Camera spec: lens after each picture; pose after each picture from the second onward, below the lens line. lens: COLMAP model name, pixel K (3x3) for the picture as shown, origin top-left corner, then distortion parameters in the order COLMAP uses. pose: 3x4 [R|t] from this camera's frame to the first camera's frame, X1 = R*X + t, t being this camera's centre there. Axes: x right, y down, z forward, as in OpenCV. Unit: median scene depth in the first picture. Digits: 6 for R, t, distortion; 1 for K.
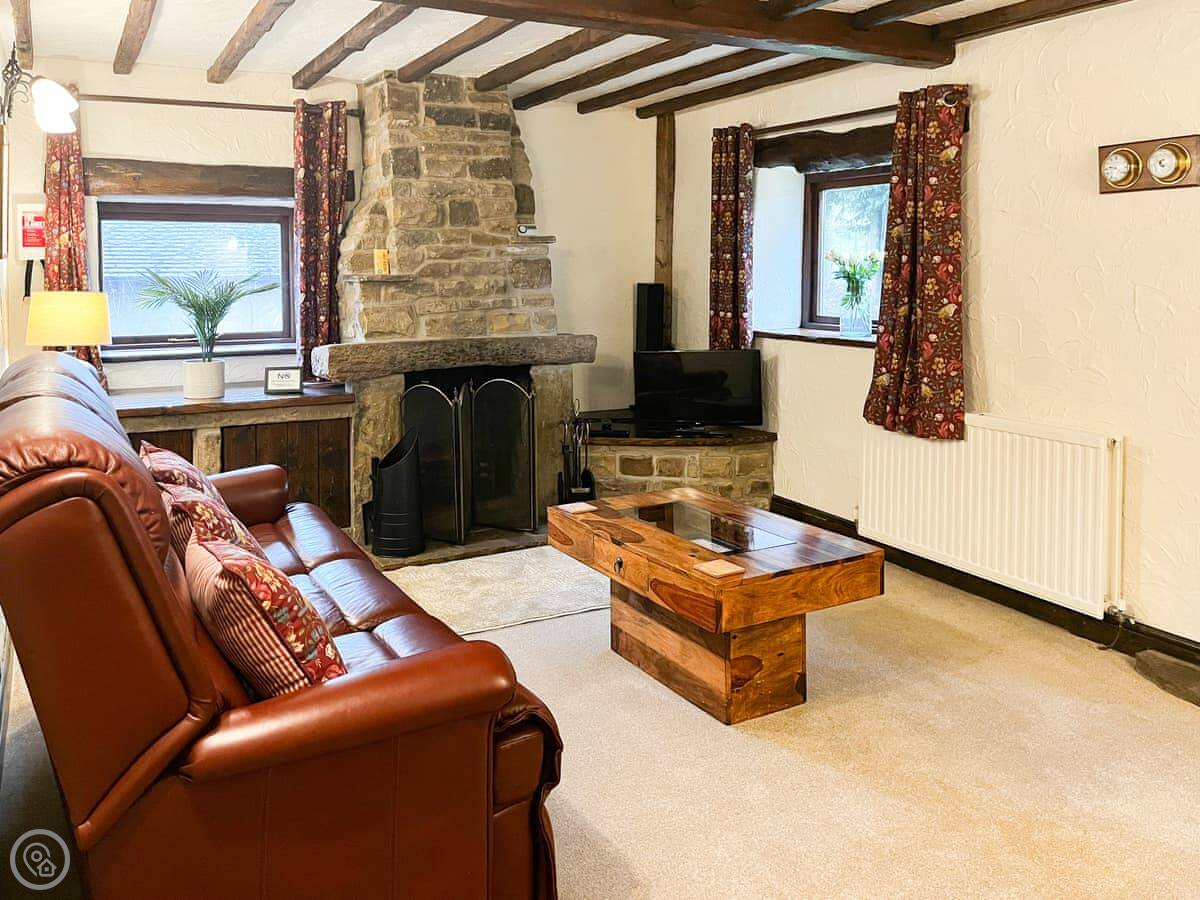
lens RADIAL K [[975.6, 0, 603.1], [0, 975.6, 386.2], [0, 0, 1]] dist [0.046861, -0.049406]
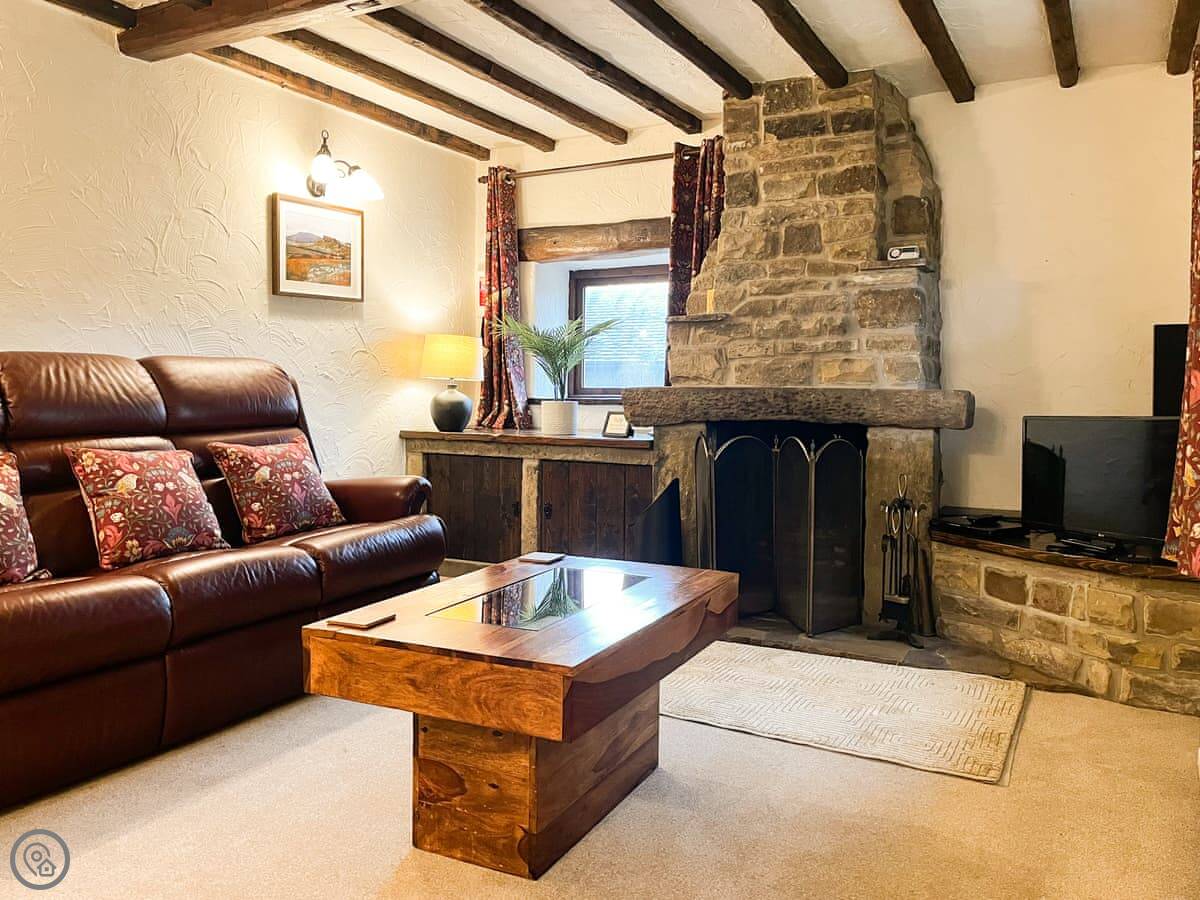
lens RADIAL K [[978.7, 0, 600.0], [0, 978.7, 450.0], [0, 0, 1]] dist [0.107478, -0.221431]
pose [[0.530325, 0.059110, -0.845731, 0.492361], [-0.110654, 0.993859, 0.000077, 0.021163], [0.840542, 0.093543, 0.533609, 0.424186]]
